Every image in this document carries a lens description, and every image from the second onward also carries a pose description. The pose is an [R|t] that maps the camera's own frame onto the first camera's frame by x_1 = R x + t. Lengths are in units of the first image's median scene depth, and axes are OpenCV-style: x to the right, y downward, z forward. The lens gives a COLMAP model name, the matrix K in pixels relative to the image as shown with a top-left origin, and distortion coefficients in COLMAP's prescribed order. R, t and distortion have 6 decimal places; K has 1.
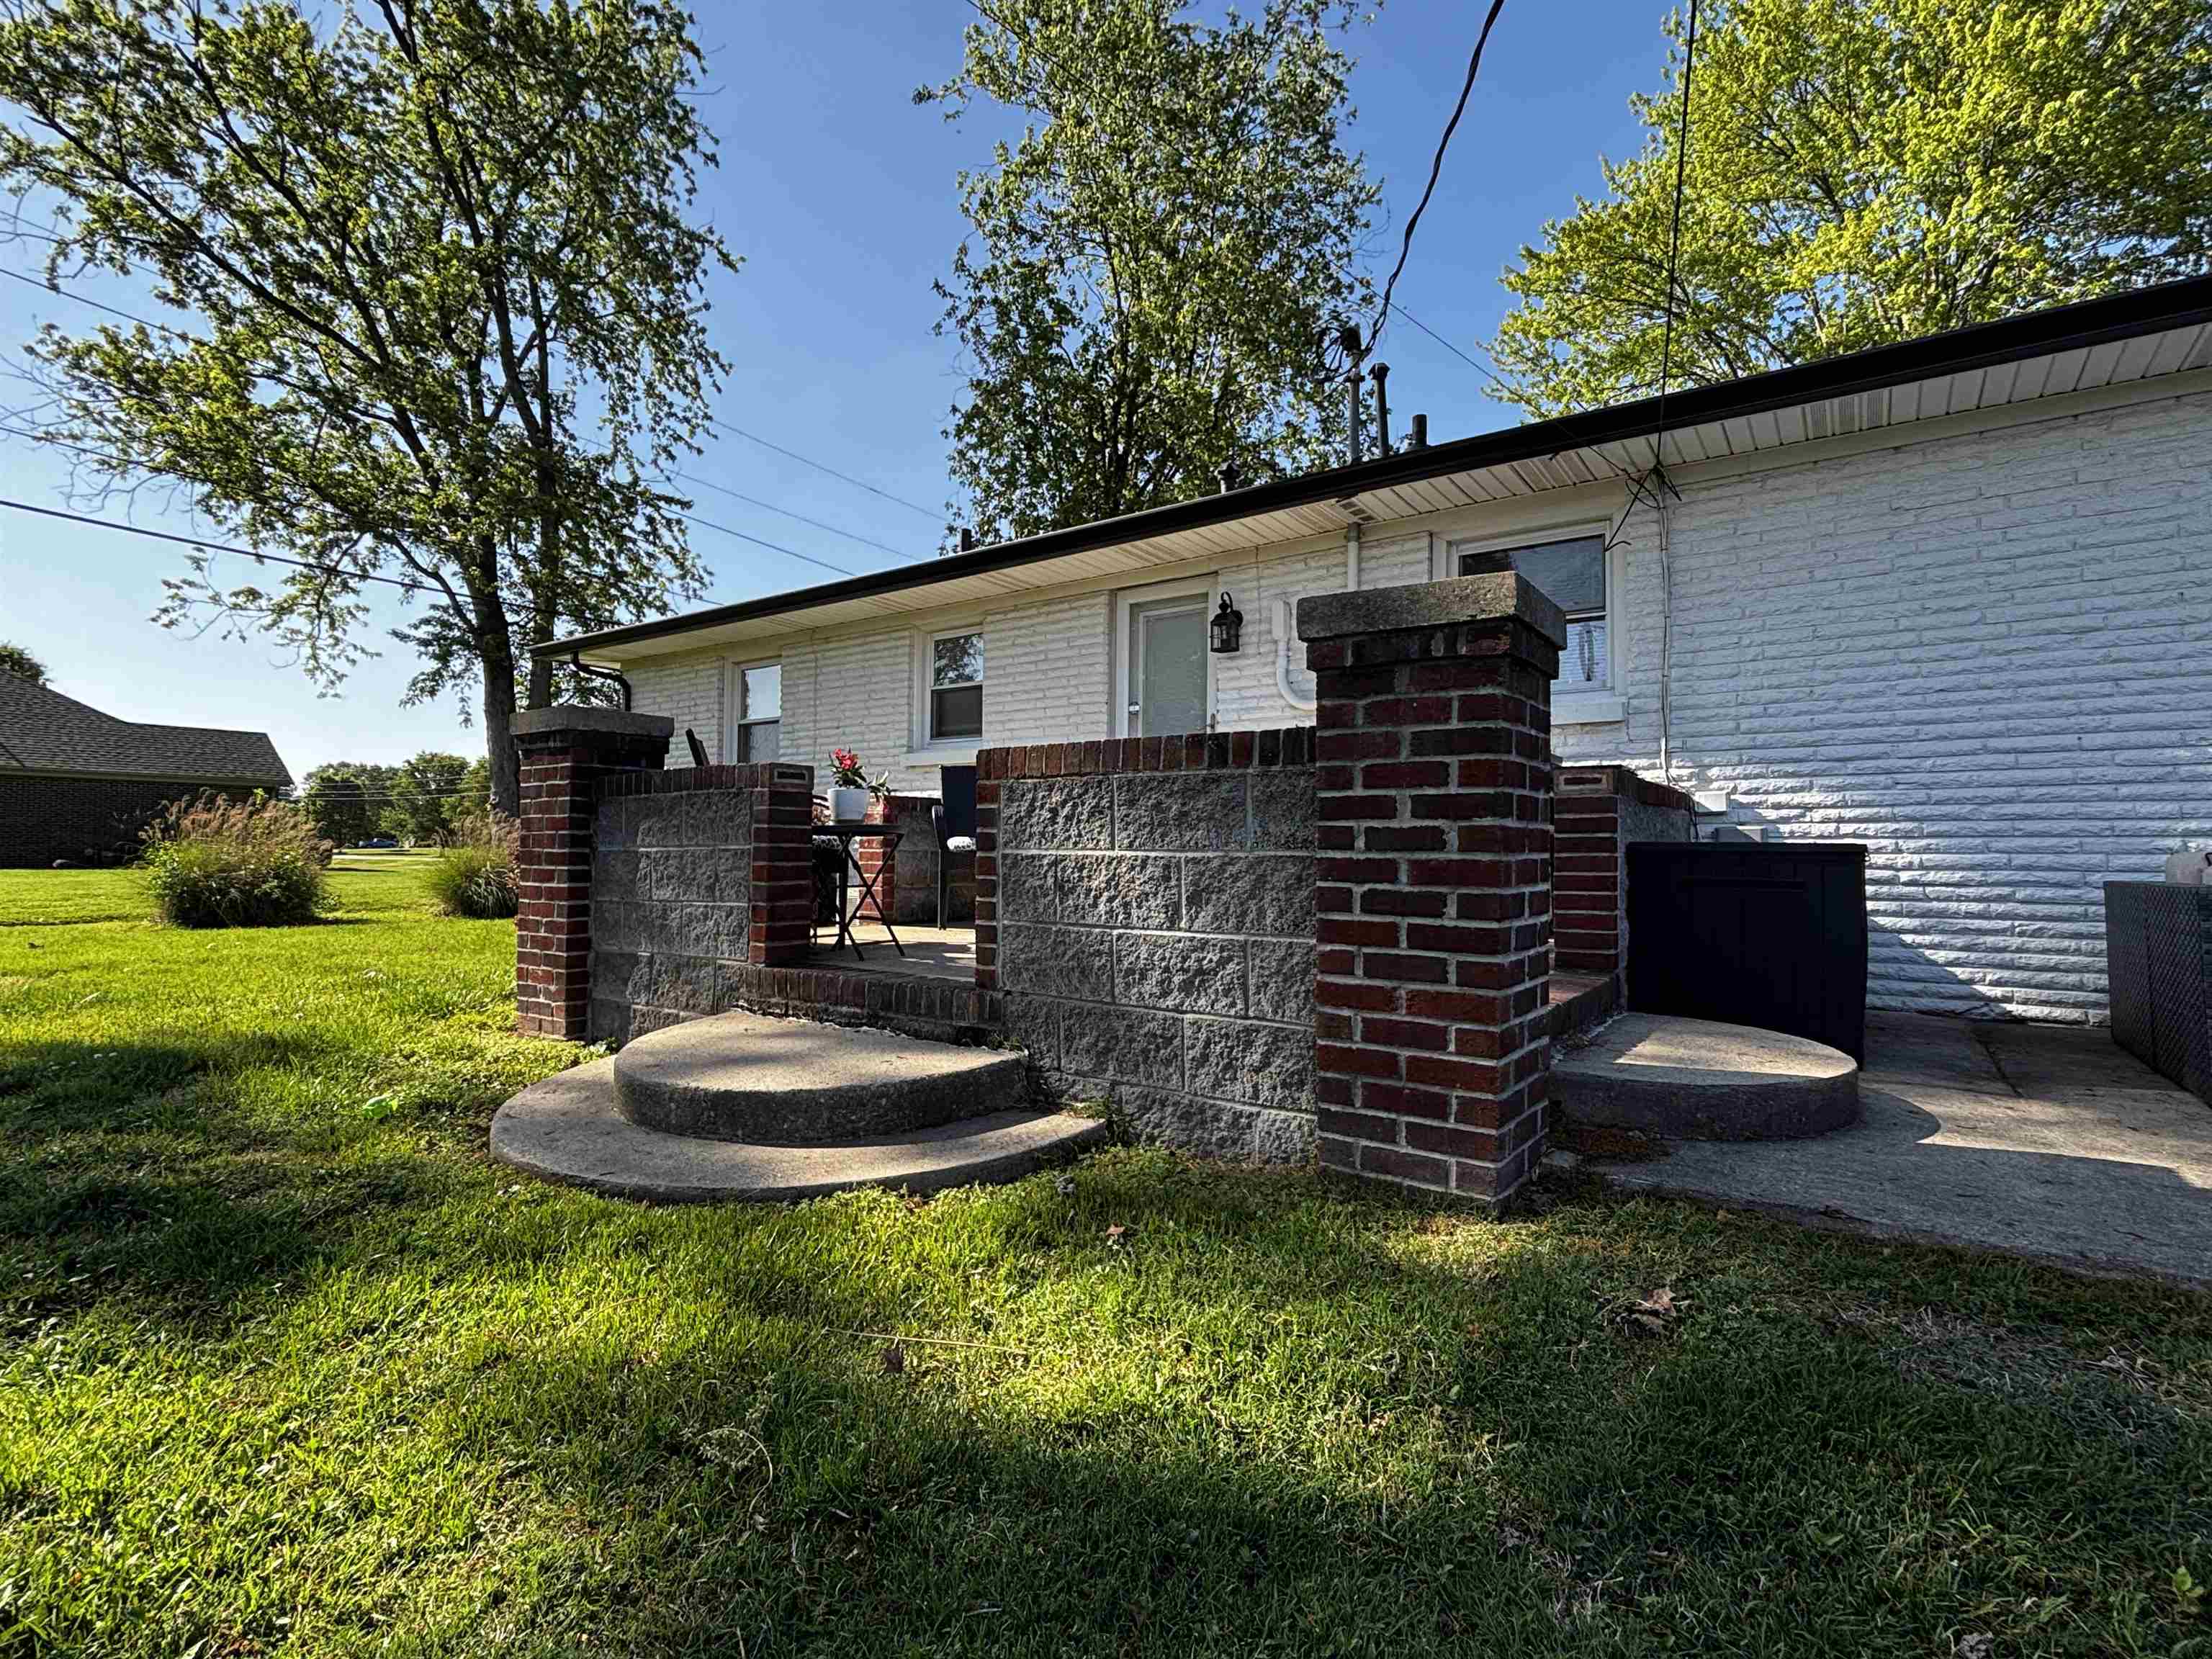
lens RADIAL K [[1053.9, 0, 1111.0], [0, 1053.9, 825.1], [0, 0, 1]] dist [-0.002301, 0.000594]
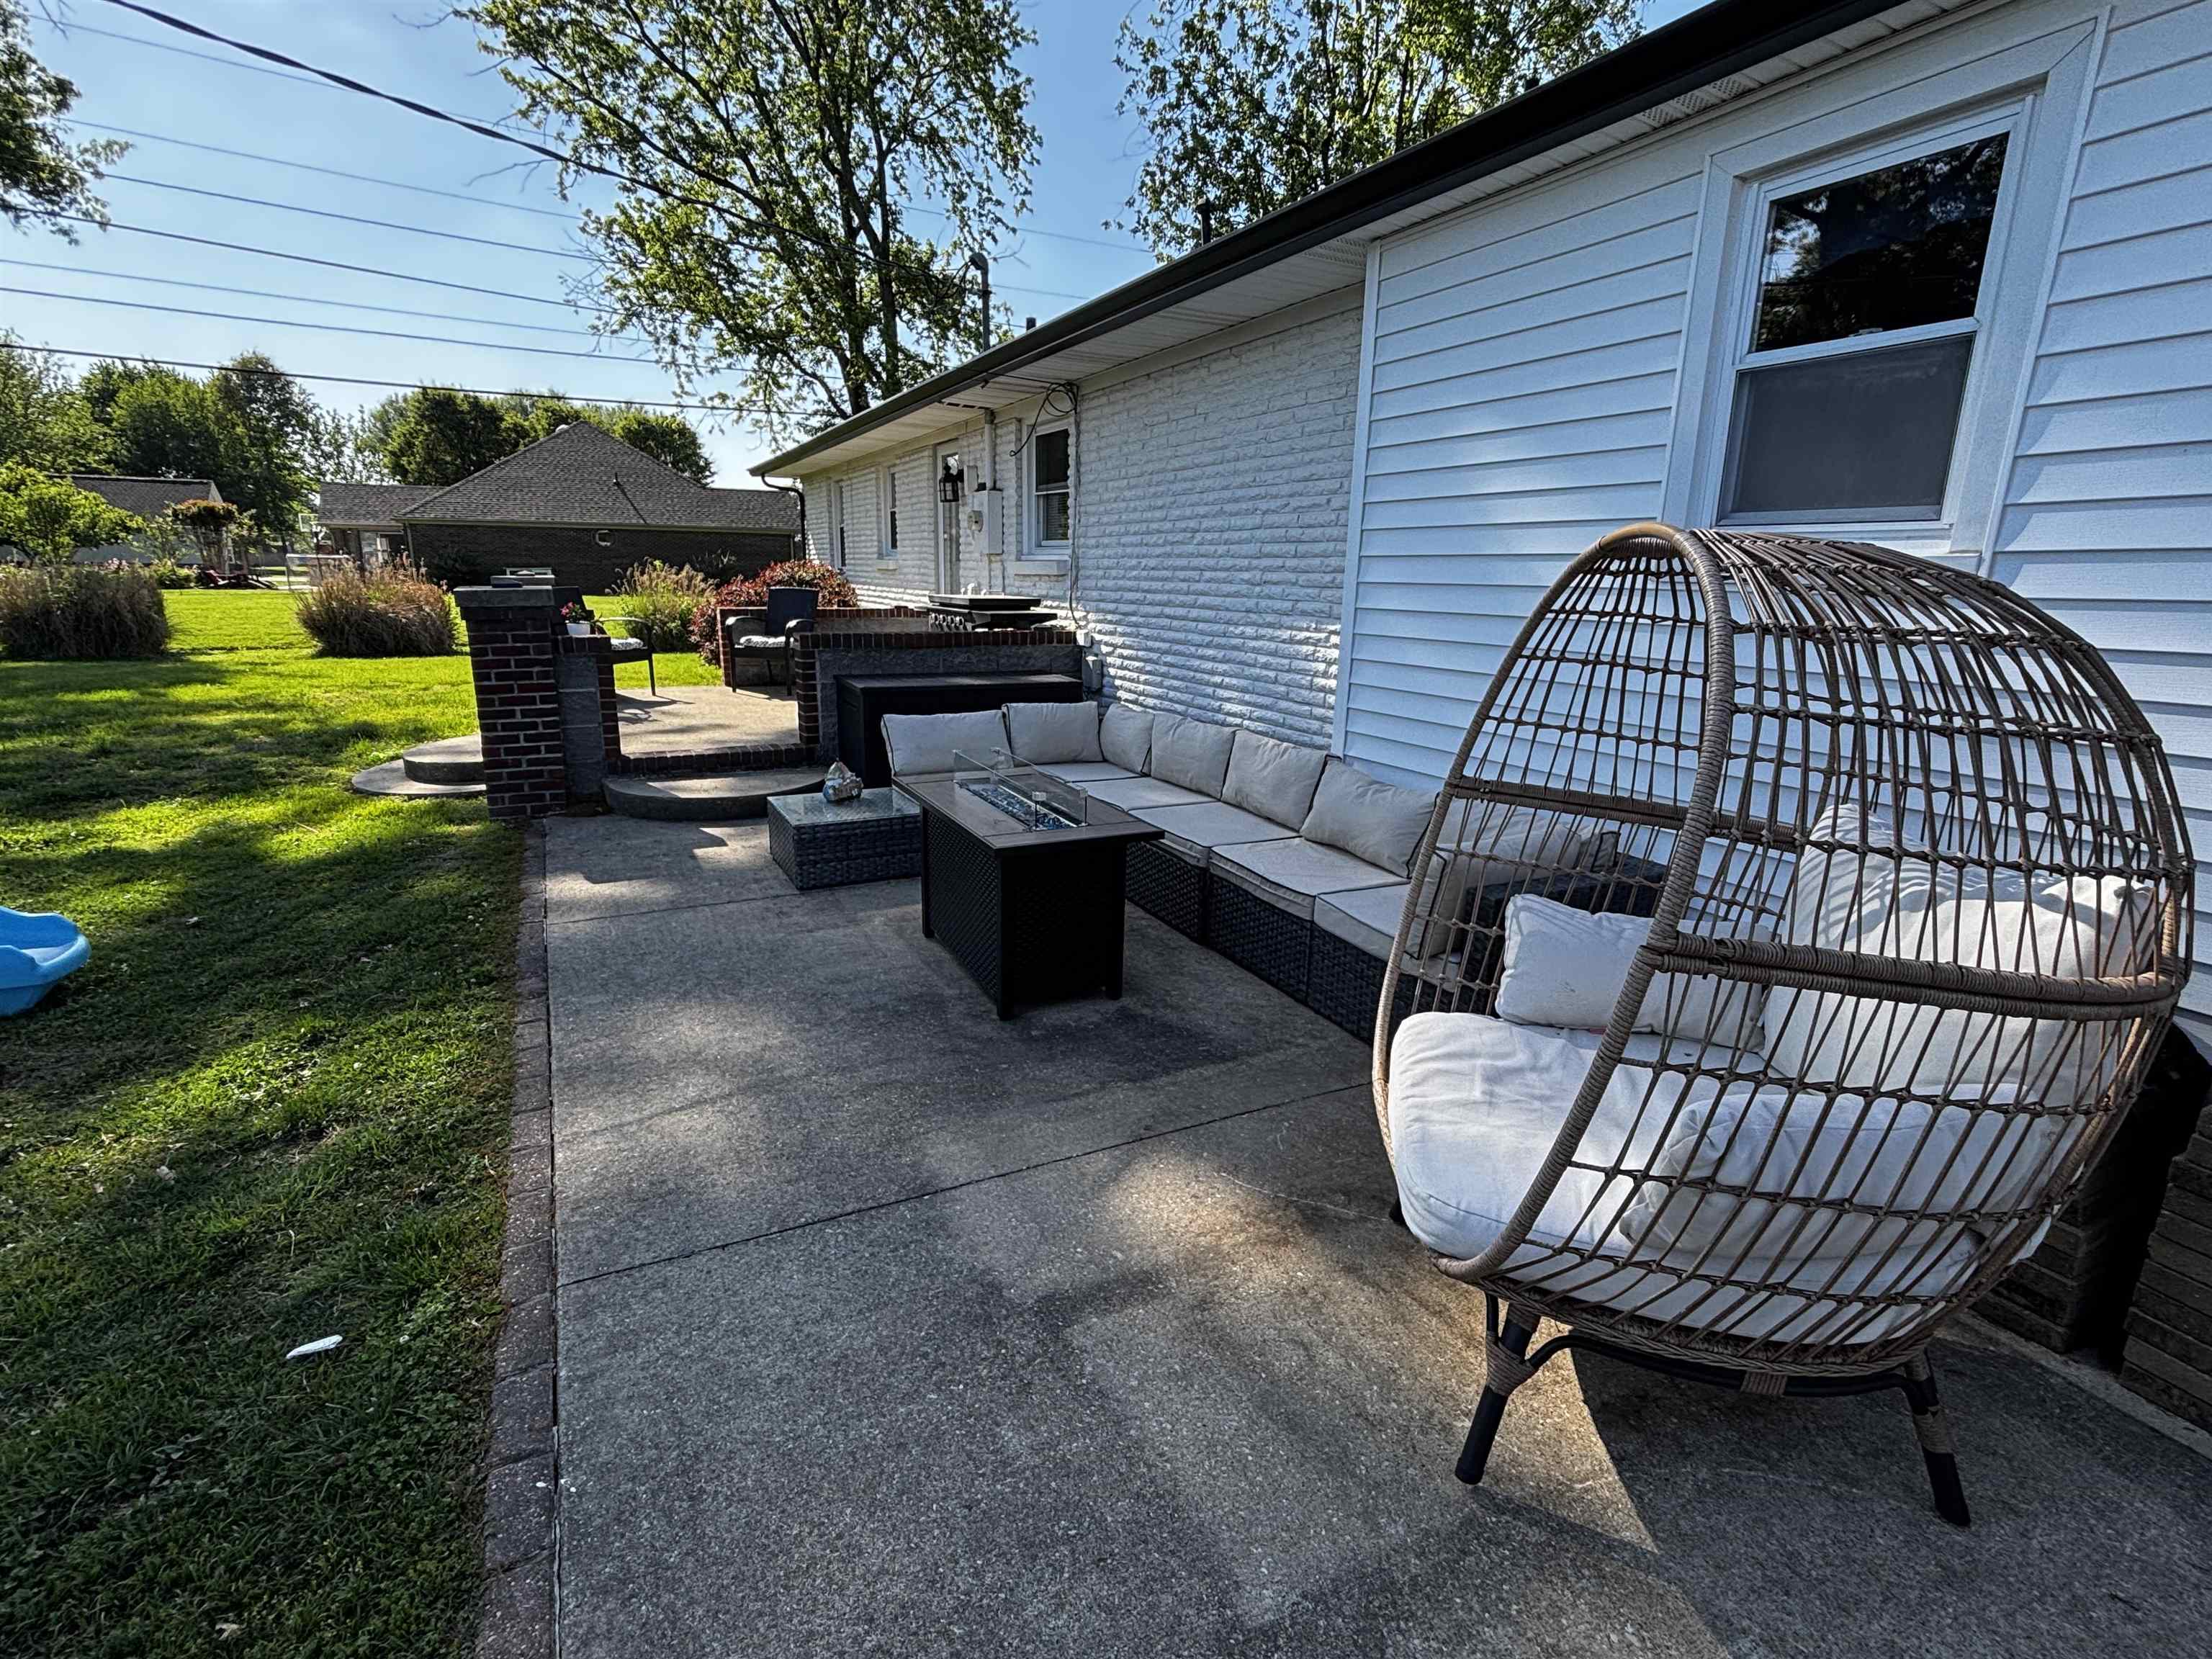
lens RADIAL K [[1053.9, 0, 1092.4], [0, 1053.9, 837.2], [0, 0, 1]] dist [-0.002301, 0.000594]
pose [[0.876640, 0.135806, -0.461583, 0.355879], [-0.008715, 0.963664, 0.266976, -0.039505], [0.481068, -0.230019, 0.845970, -0.074751]]
